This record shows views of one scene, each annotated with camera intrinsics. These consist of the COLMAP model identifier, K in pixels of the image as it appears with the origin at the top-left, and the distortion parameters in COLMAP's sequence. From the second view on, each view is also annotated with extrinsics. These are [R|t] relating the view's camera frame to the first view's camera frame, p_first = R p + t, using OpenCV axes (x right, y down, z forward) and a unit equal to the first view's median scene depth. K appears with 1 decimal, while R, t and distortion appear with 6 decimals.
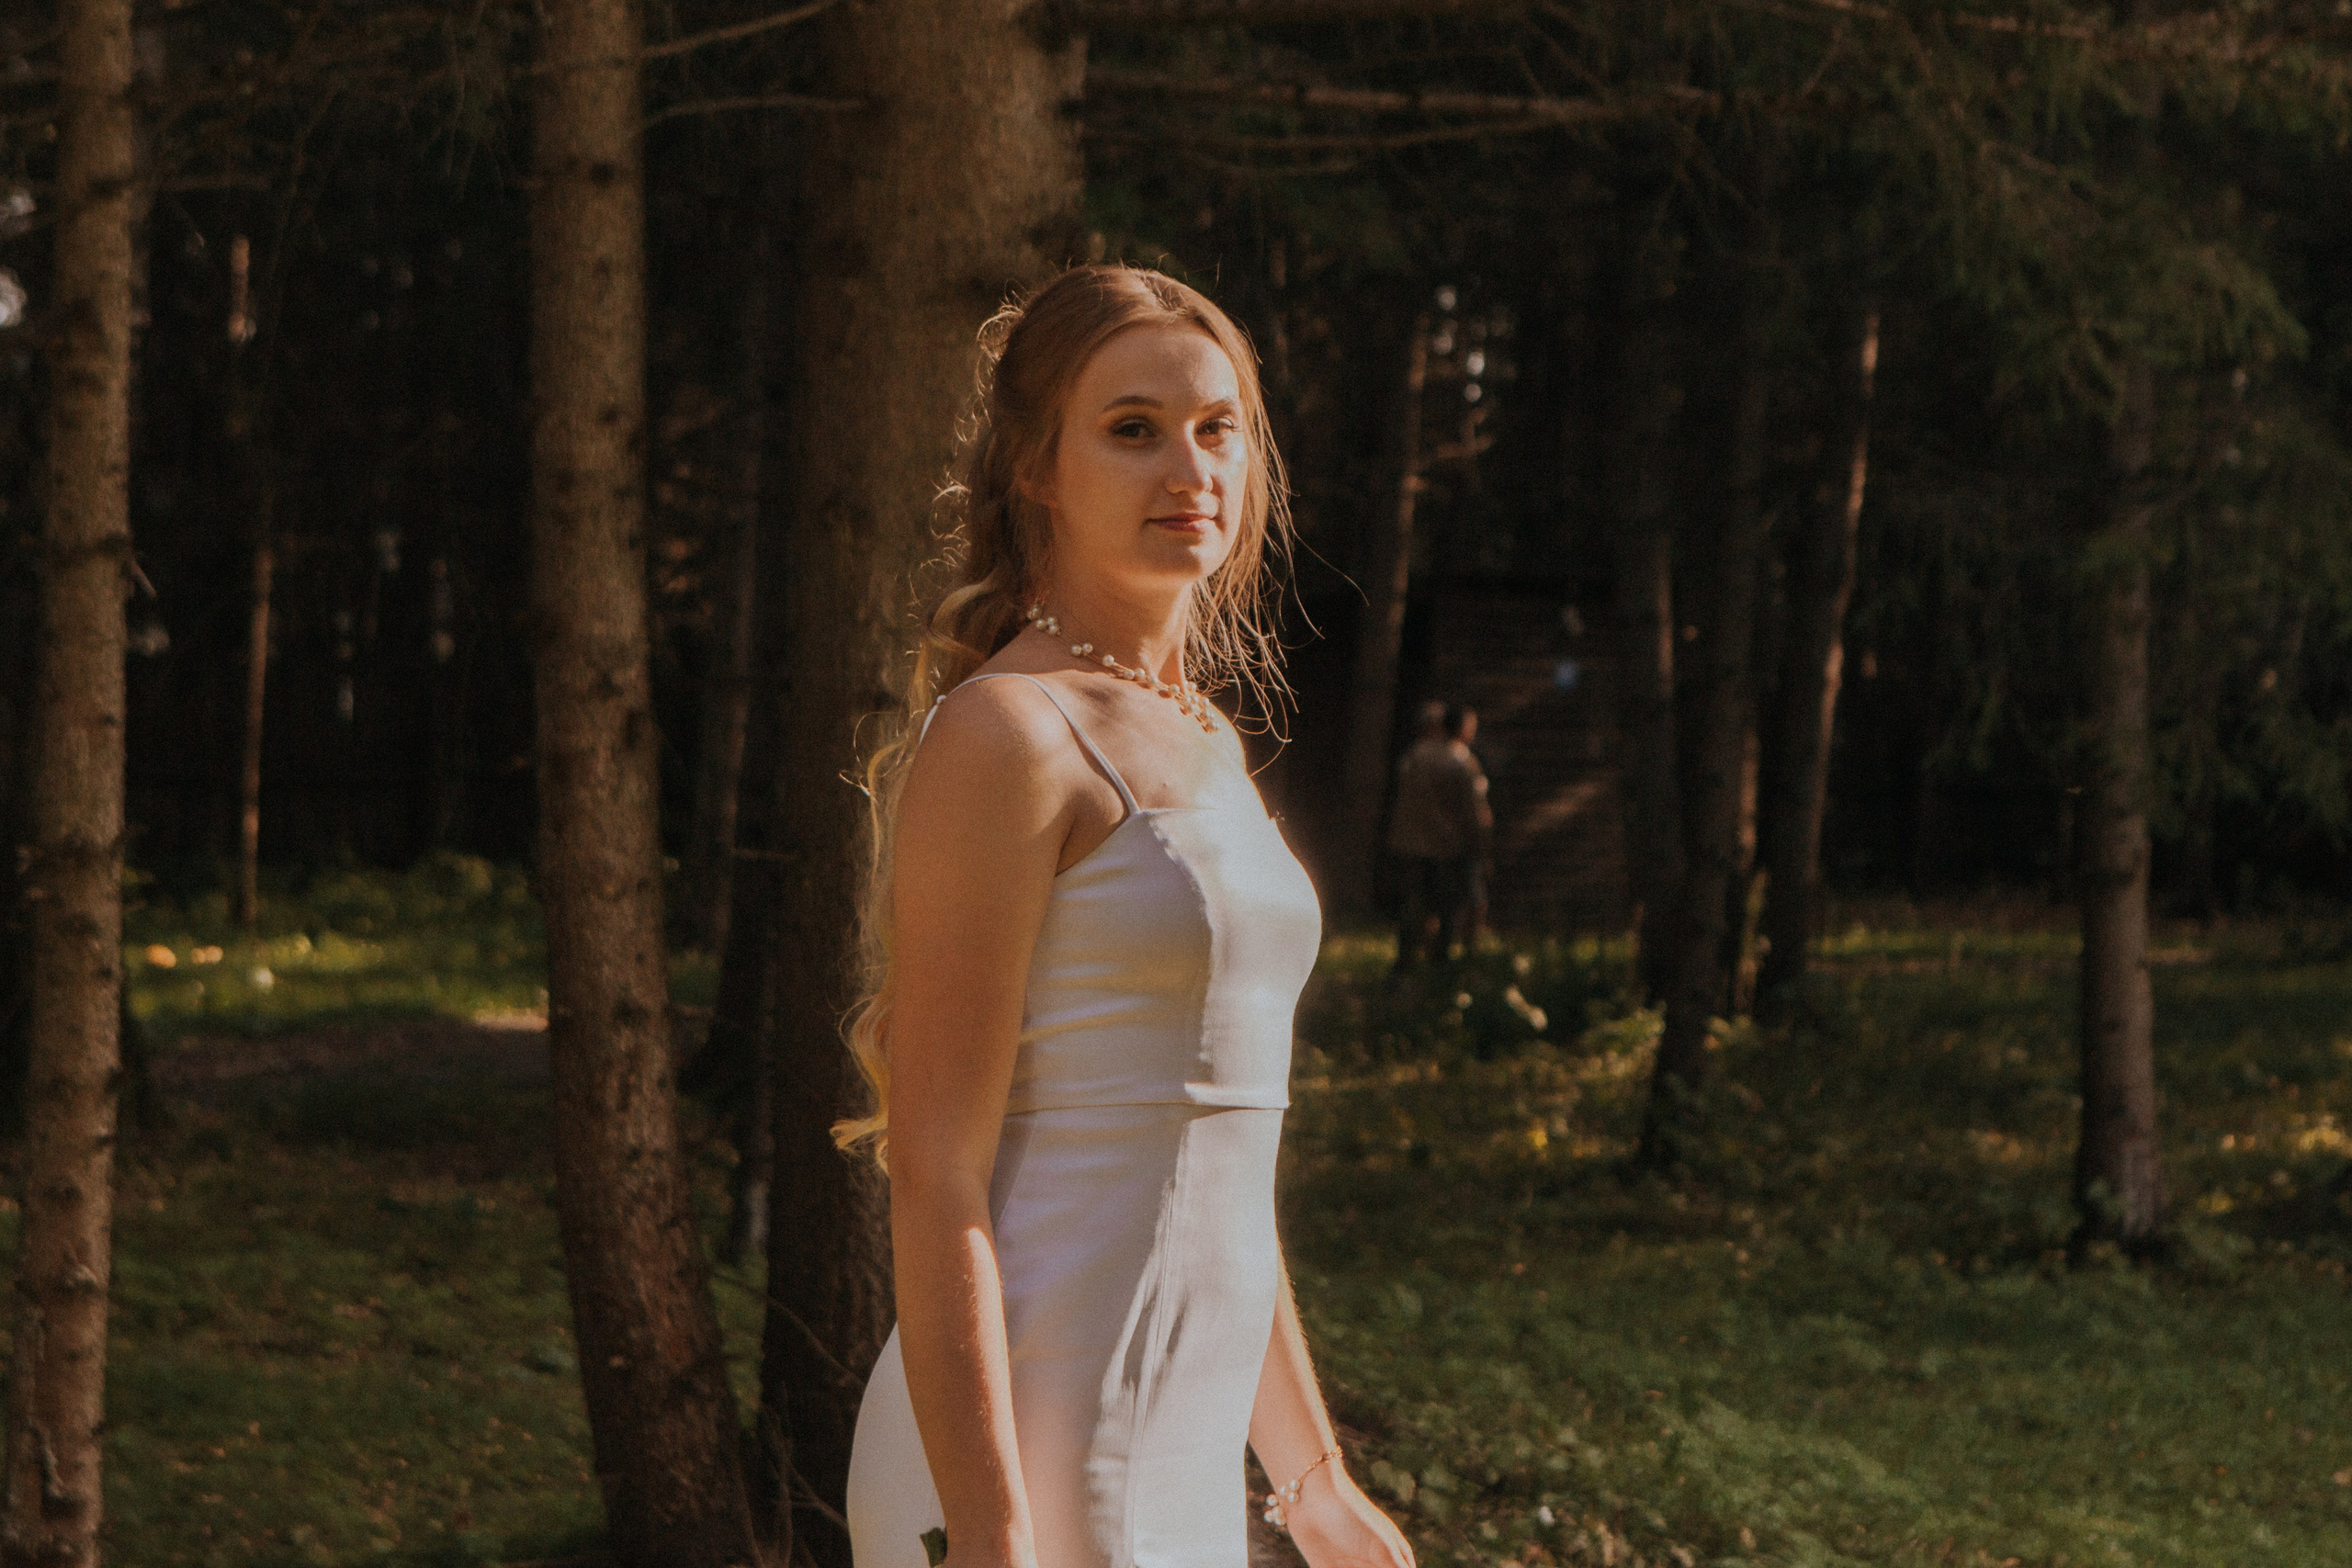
lens RADIAL K [[6817.6, 0, 1172.2], [0, 6817.6, 775.0], [0, 0, 1]] dist [0.193430, 0.000000]
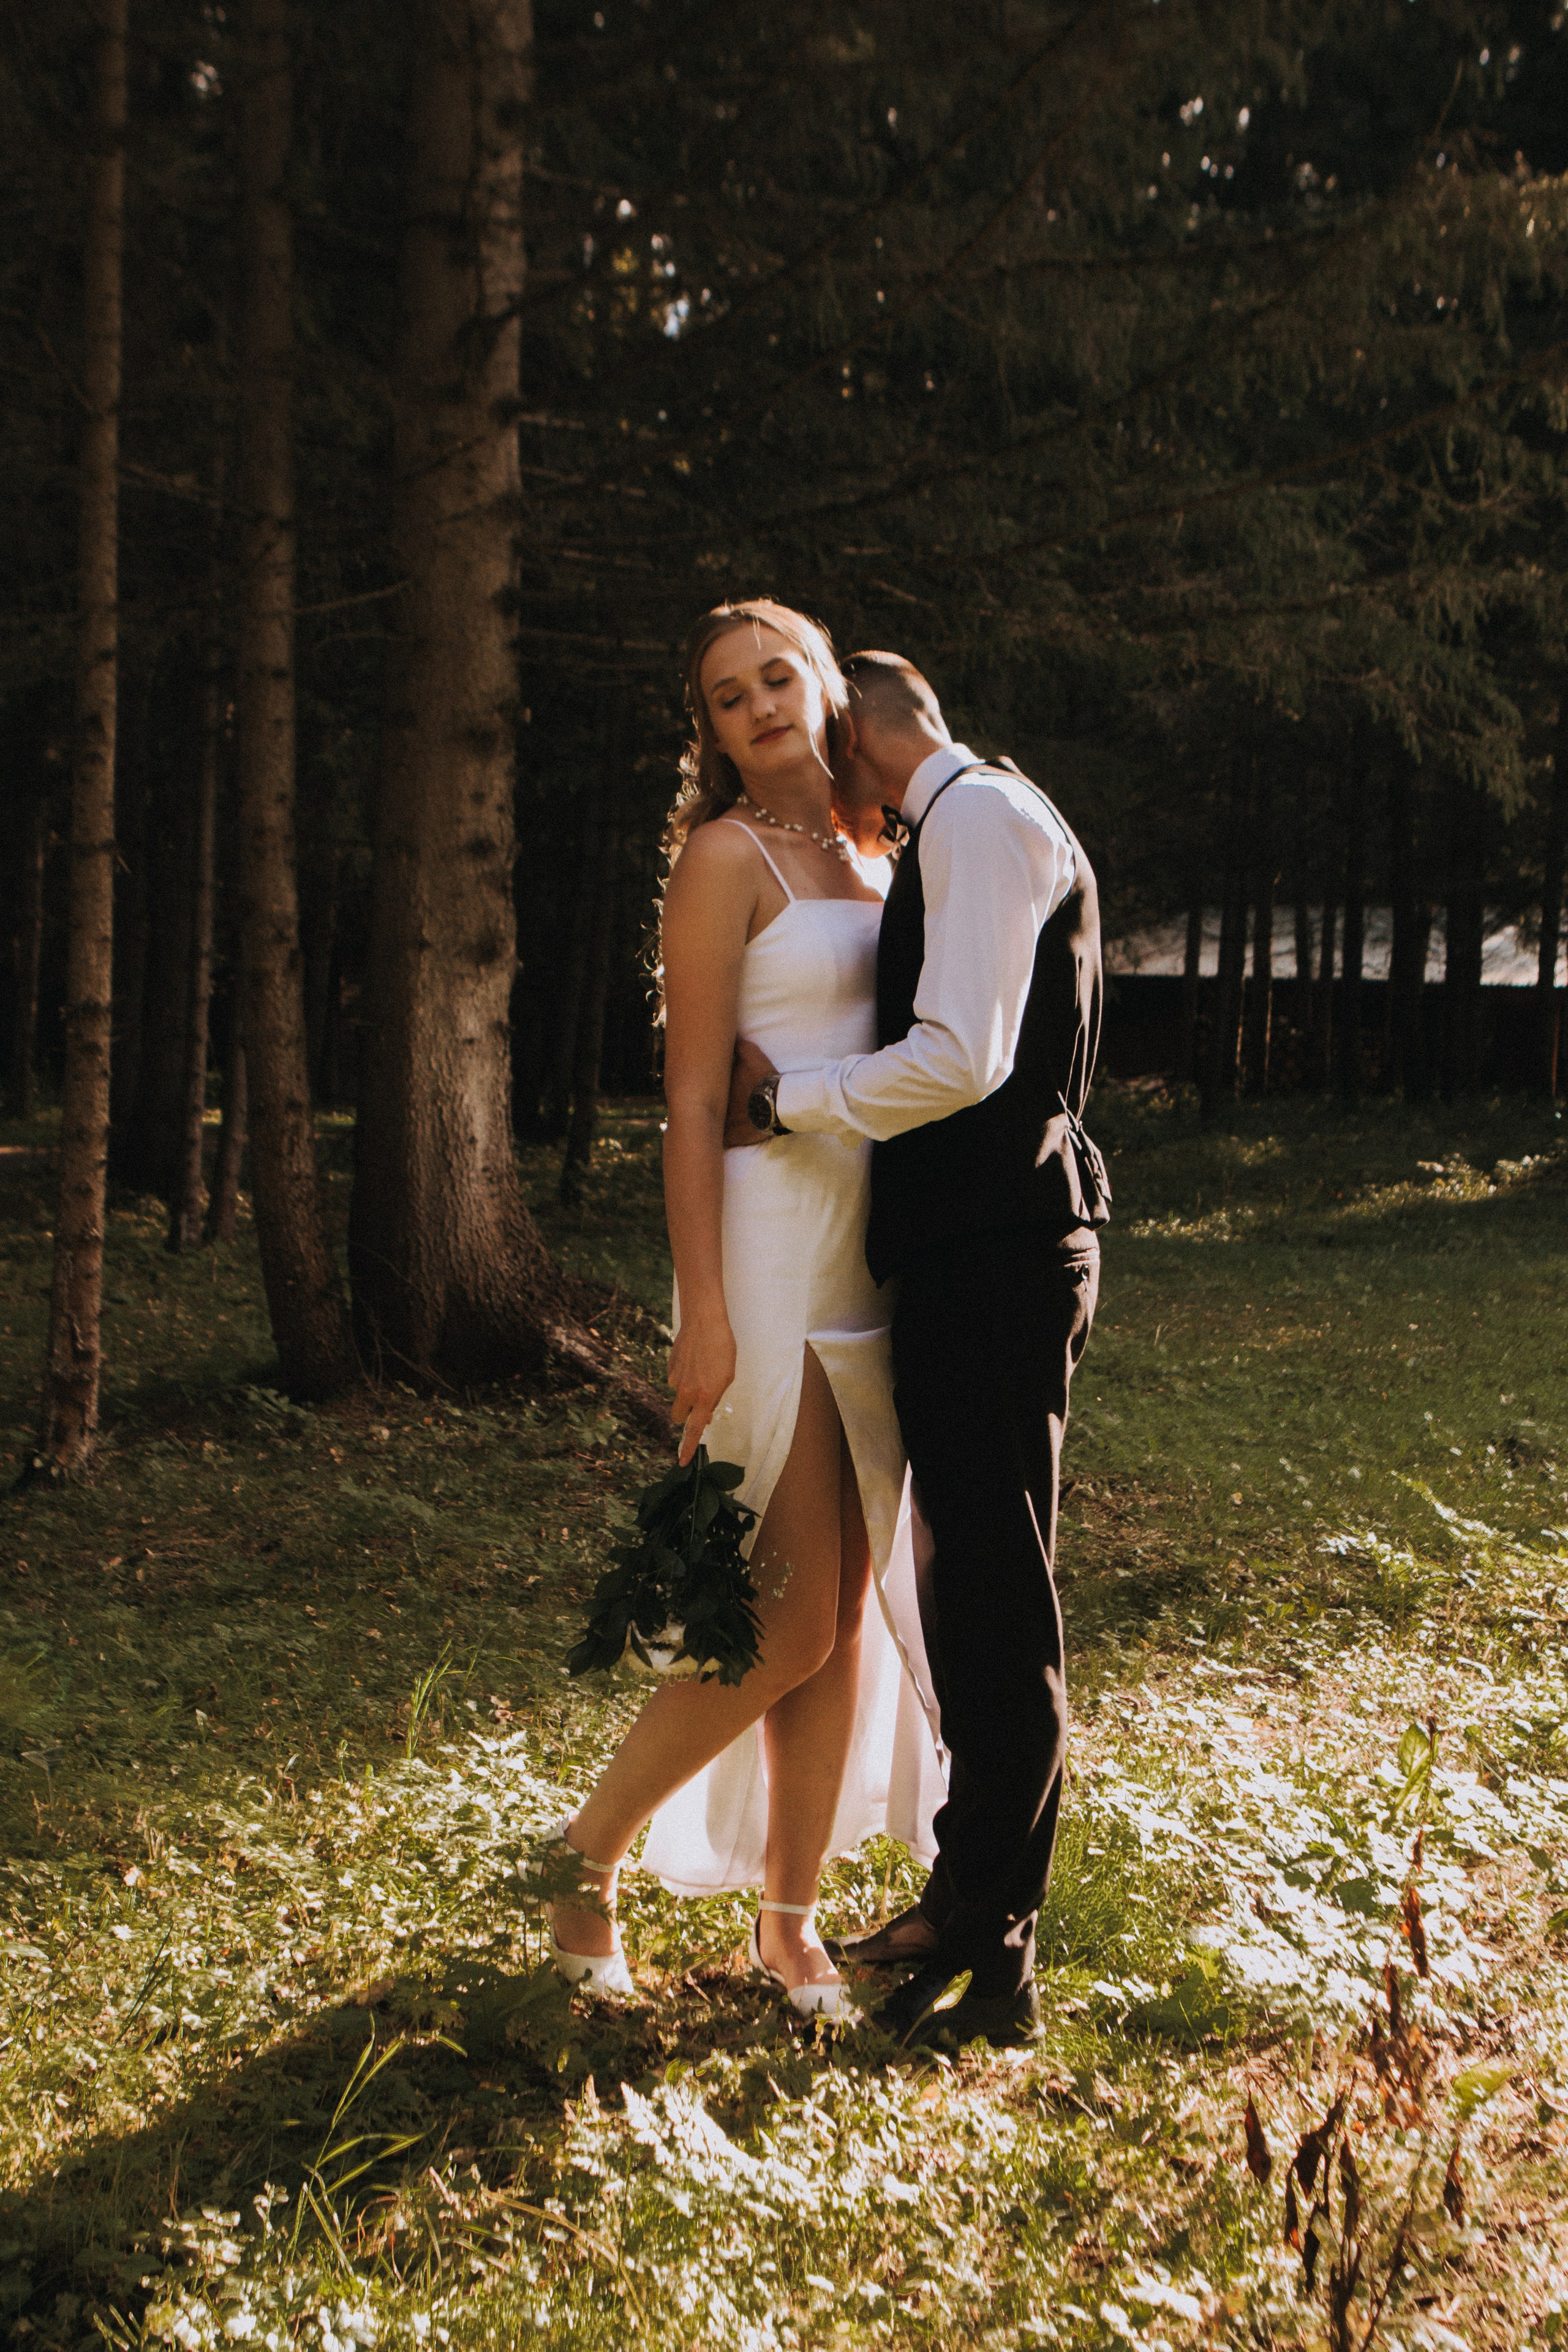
lens RADIAL K [[3022.5, 0, 769.8], [0, 3022.5, 1186.2], [0, 0, 1]] dist [-0.067227, 0.000000]
pose [[0.978412, -0.014488, 0.206157, -0.125604], [0.005188, 0.998947, 0.045579, 0.019525], [-0.206600, -0.043525, 0.977457, 0.126188]]
